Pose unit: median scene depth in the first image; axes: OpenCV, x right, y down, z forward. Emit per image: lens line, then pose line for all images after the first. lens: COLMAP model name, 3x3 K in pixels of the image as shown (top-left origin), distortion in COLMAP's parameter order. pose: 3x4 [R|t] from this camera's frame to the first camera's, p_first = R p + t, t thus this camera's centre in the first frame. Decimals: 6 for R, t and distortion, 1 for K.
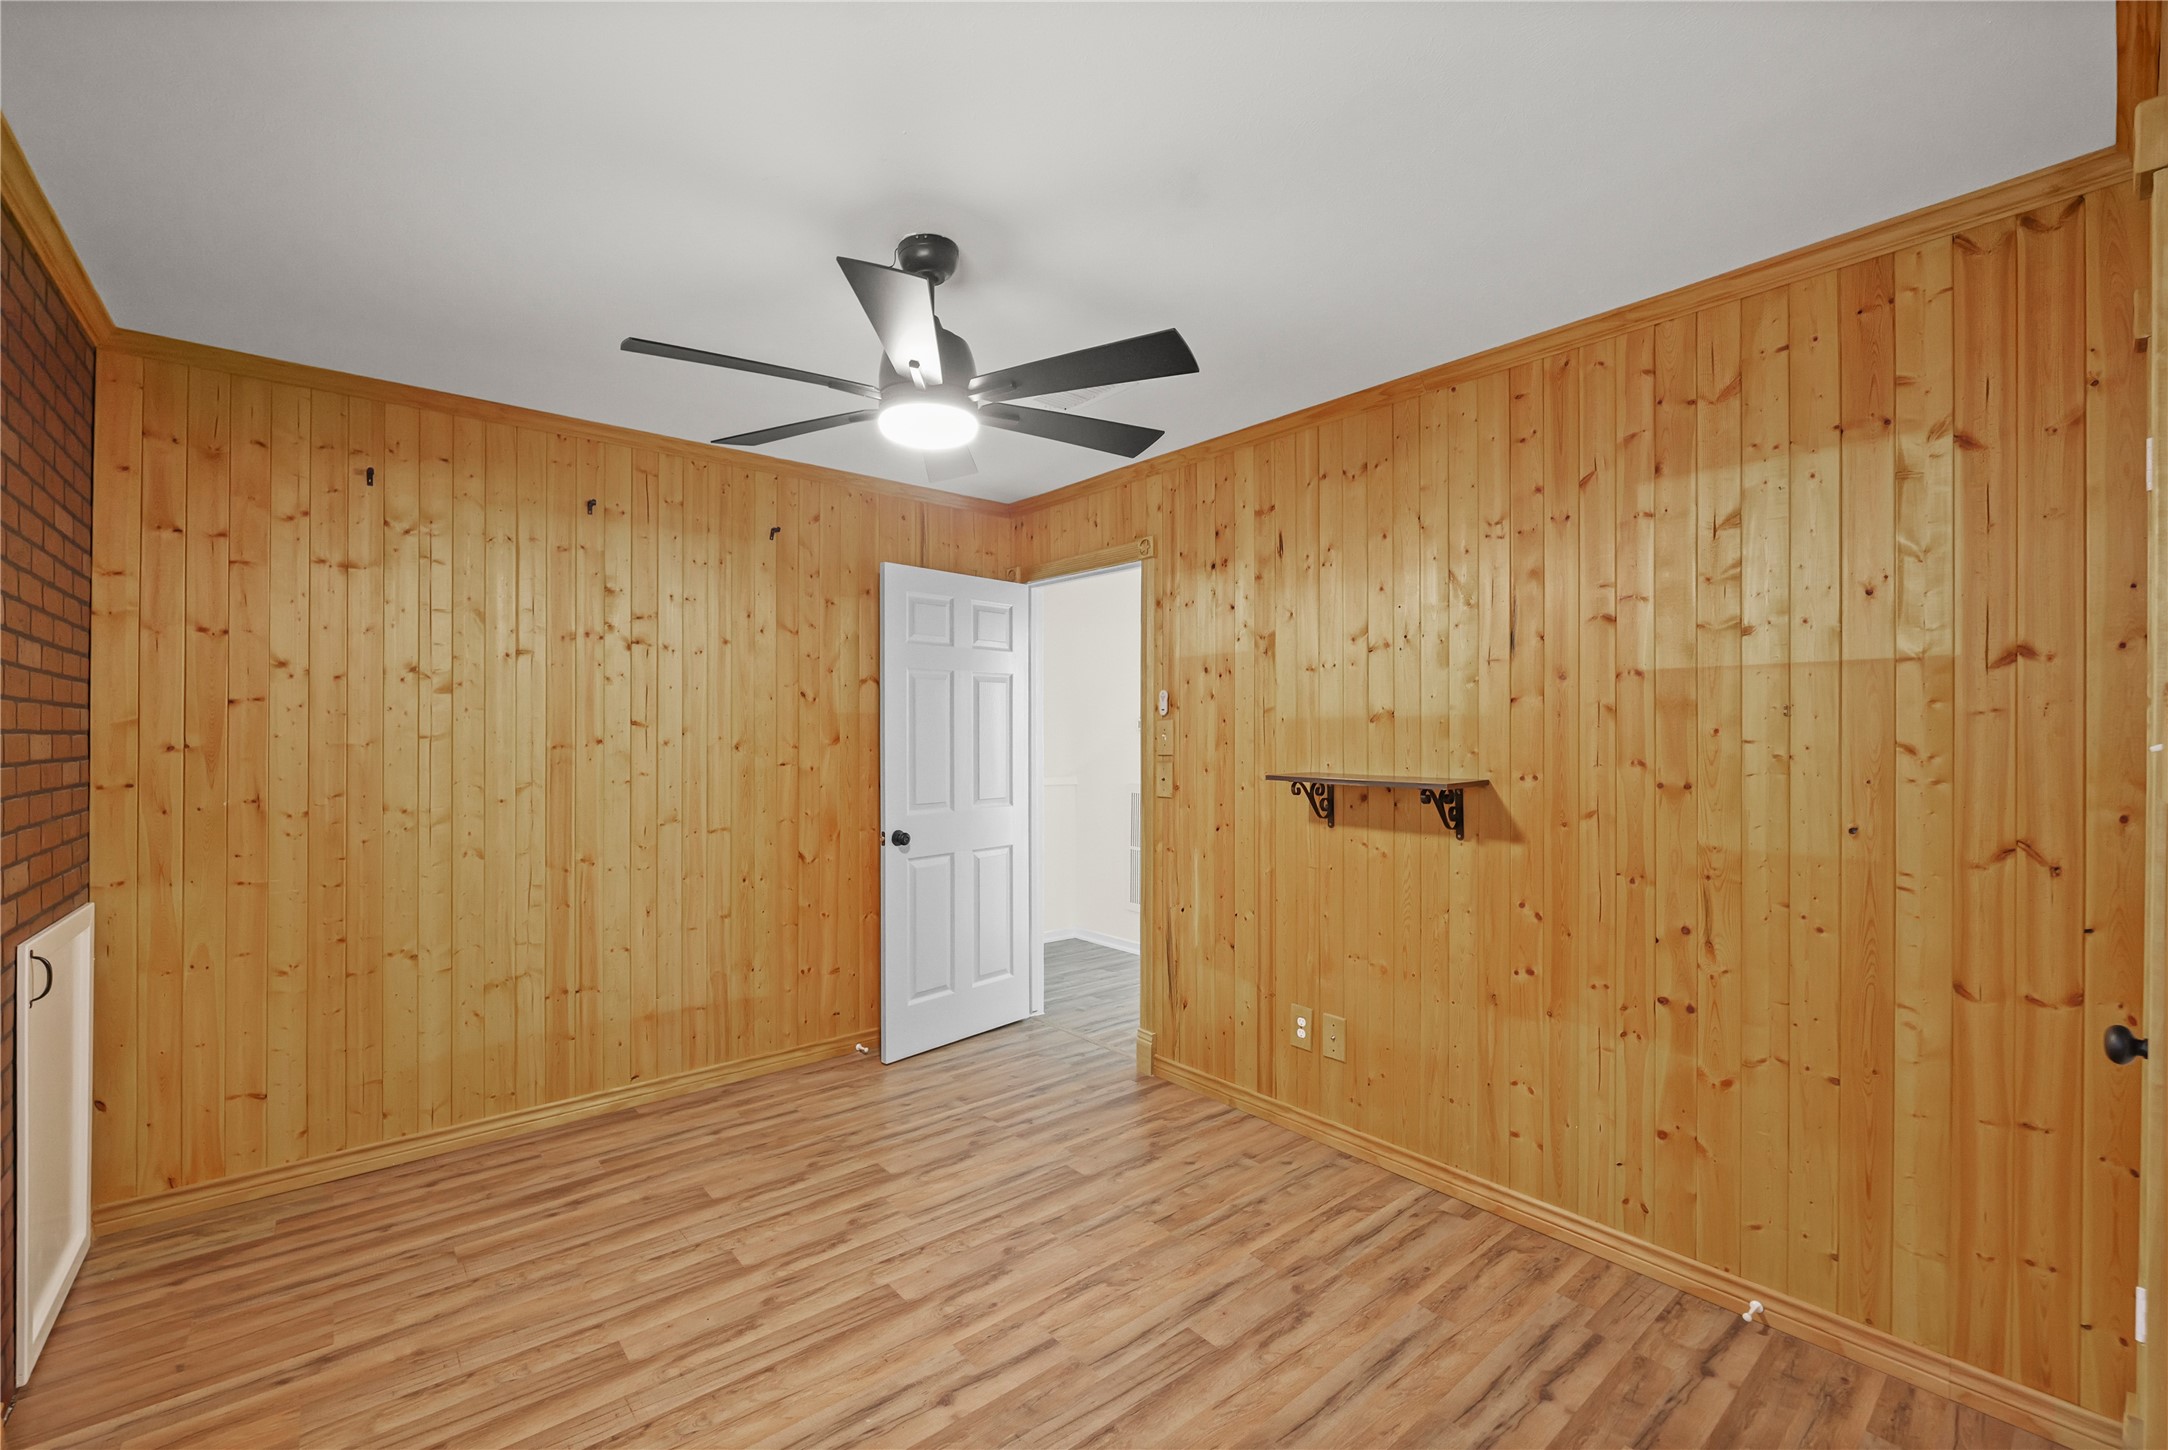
lens RADIAL K [[914.6, 0, 1081.4], [0, 914.6, 727.8], [0, 0, 1]] dist [-0.011291, 0.000798]
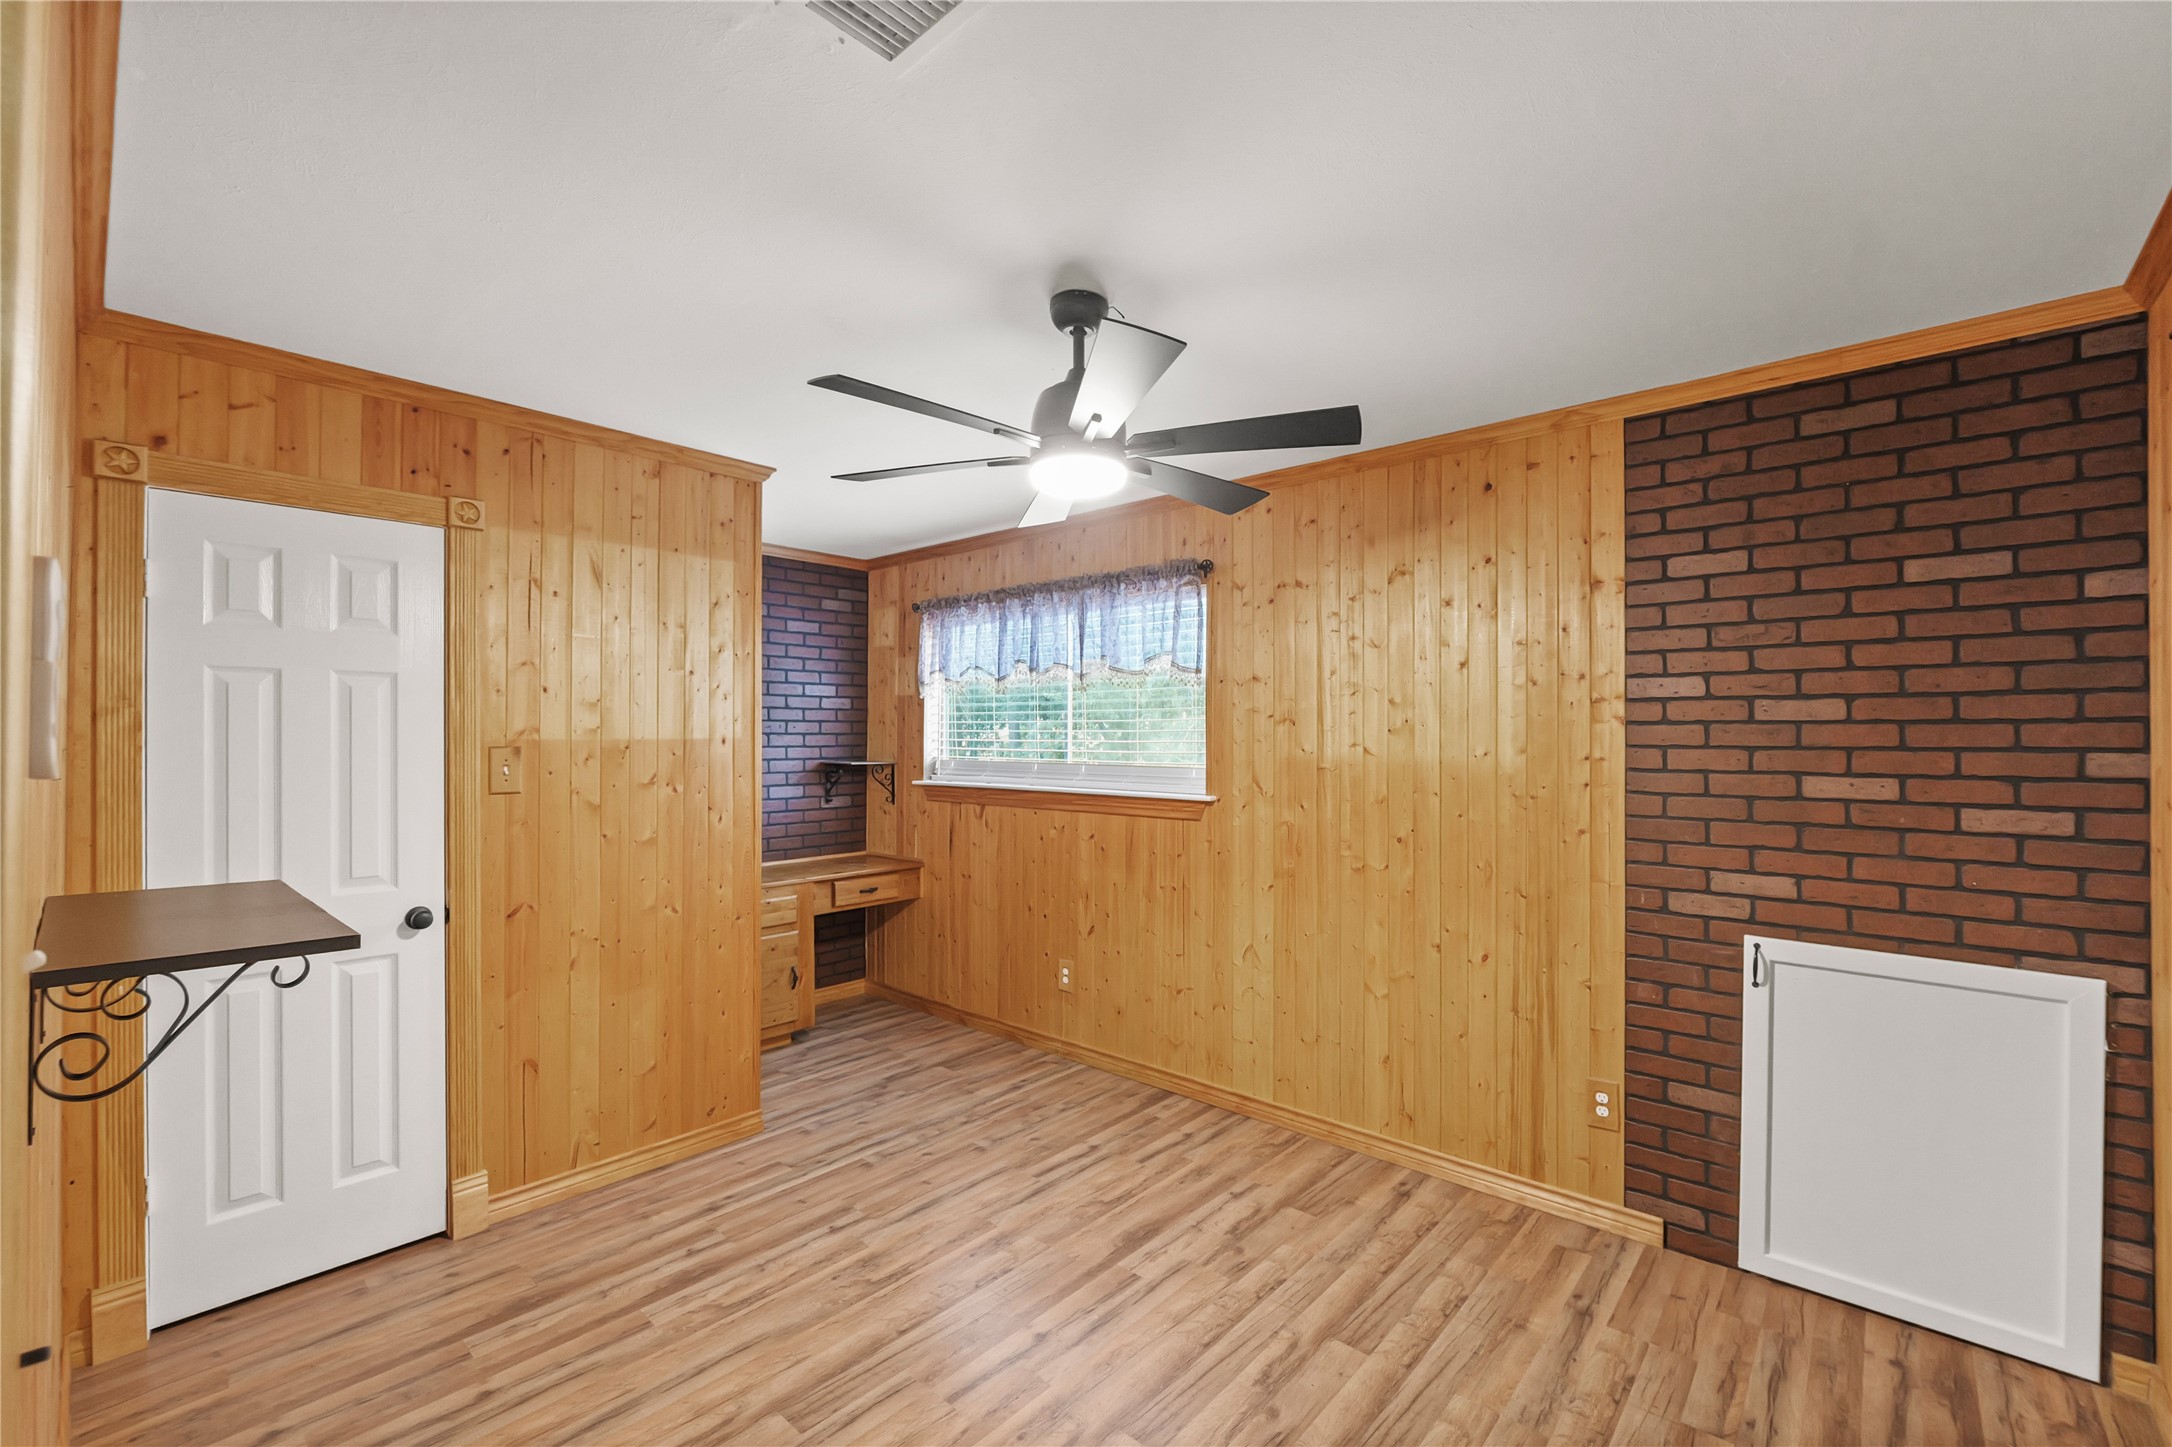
lens RADIAL K [[916.3, 0, 1083.3], [0, 916.3, 726.3], [0, 0, 1]] dist [-0.011291, 0.000798]
pose [[-0.991026, -0.004207, -0.133605, -0.039281], [-0.002523, 0.999915, -0.012767, -0.038457], [0.133648, -0.012316, -0.990952, 2.029451]]
